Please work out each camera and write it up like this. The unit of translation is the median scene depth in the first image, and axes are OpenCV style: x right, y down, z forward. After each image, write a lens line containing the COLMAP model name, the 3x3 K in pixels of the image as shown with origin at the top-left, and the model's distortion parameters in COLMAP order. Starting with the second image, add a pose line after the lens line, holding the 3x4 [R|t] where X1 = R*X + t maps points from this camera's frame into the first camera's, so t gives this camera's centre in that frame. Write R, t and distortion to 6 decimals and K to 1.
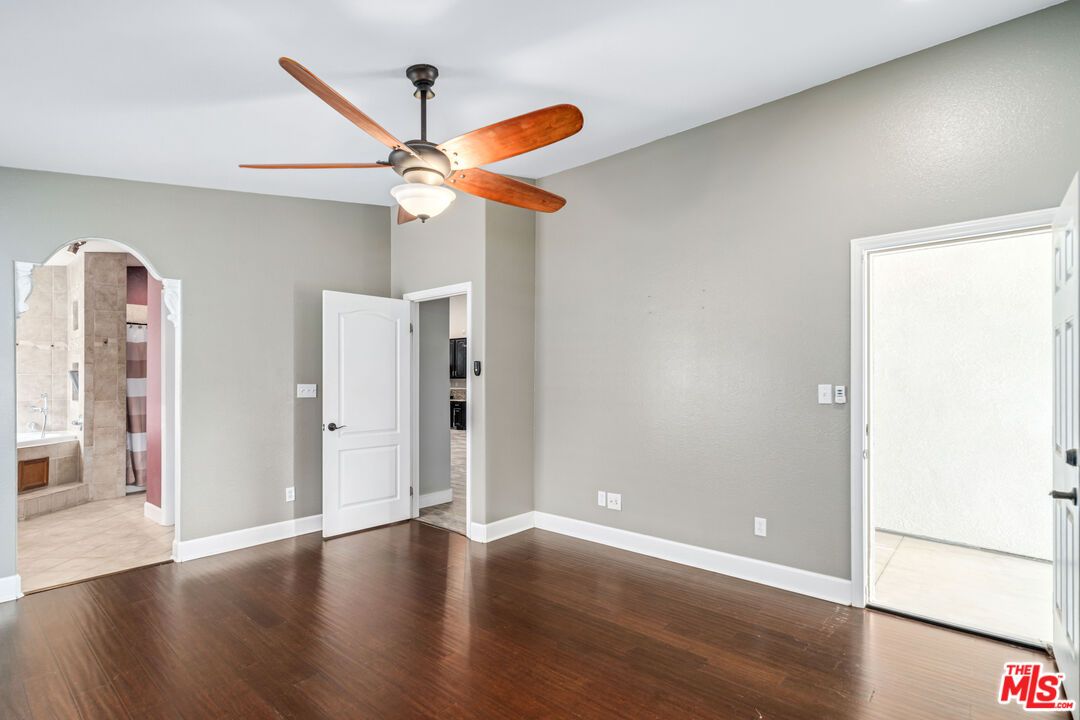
lens RADIAL K [[529.3, 0, 531.4], [0, 529.3, 382.8], [0, 0, 1]] dist [0.010316, -0.001215]
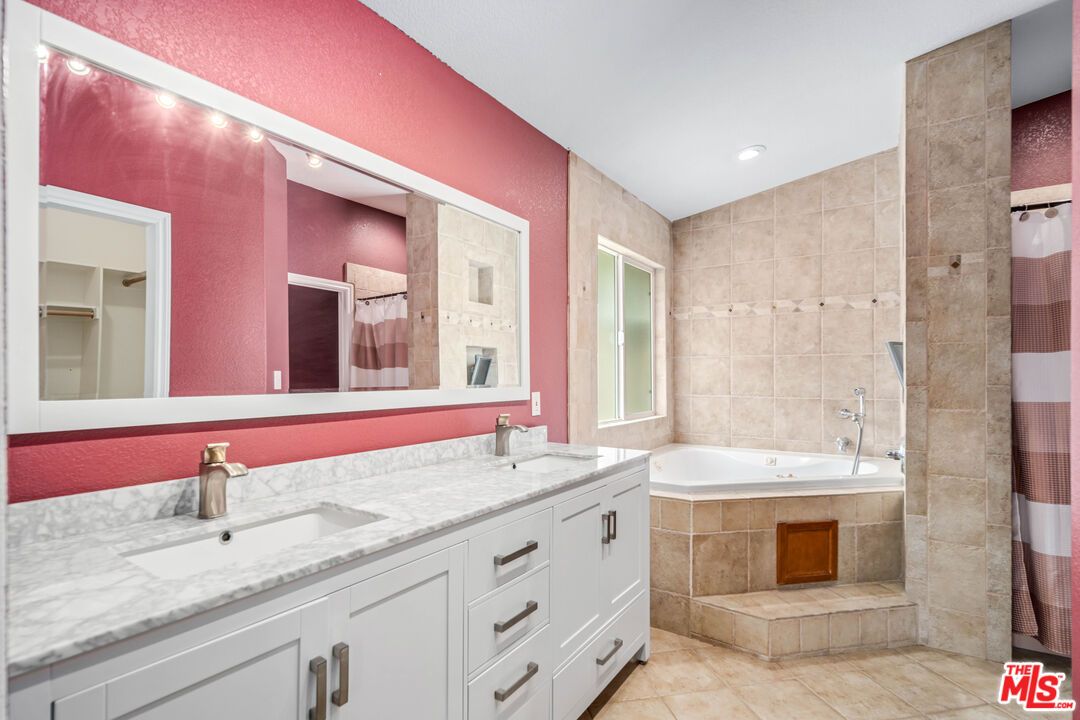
lens RADIAL K [[529.3, 0, 536.9], [0, 529.3, 369.7], [0, 0, 1]] dist [0.010316, -0.001215]
pose [[0.157042, -0.011020, -0.987530, -0.445384], [-0.005575, 0.999912, -0.012045, 0.010562], [0.987576, 0.007397, 0.156967, 0.616024]]
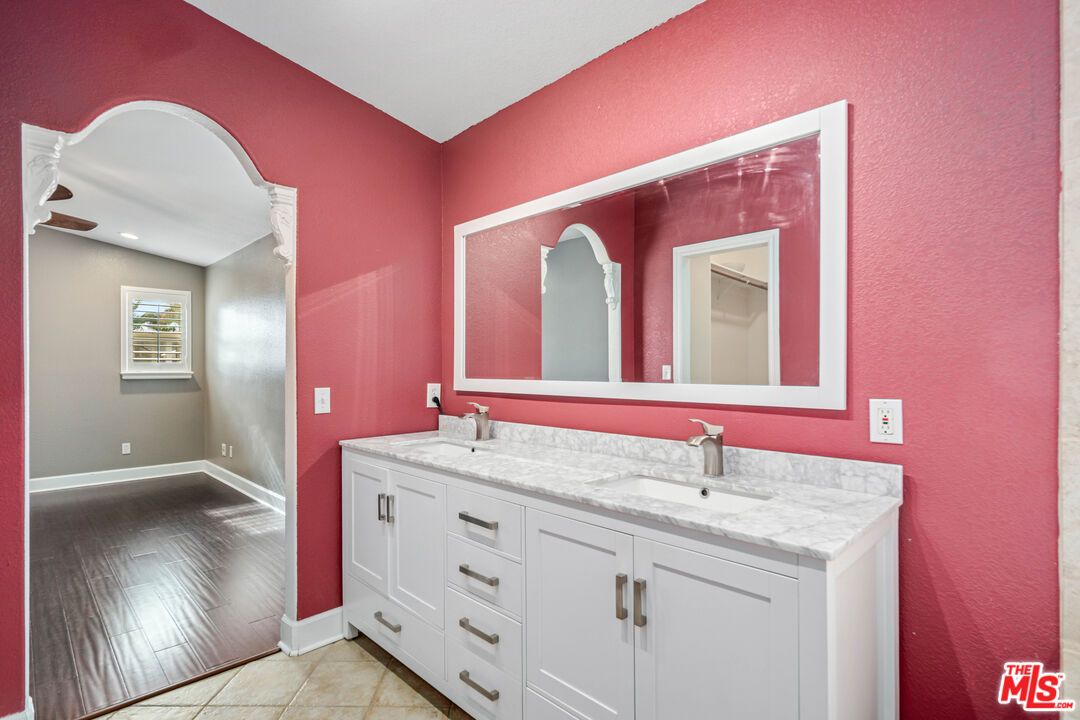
lens RADIAL K [[529.3, 0, 538.3], [0, 529.3, 362.0], [0, 0, 1]] dist [0.010316, -0.001215]
pose [[-0.999313, 0.000606, 0.037057, -1.012955], [0.000574, 0.999999, -0.000853, 0.002562], [-0.037058, -0.000831, -0.999313, 1.238398]]
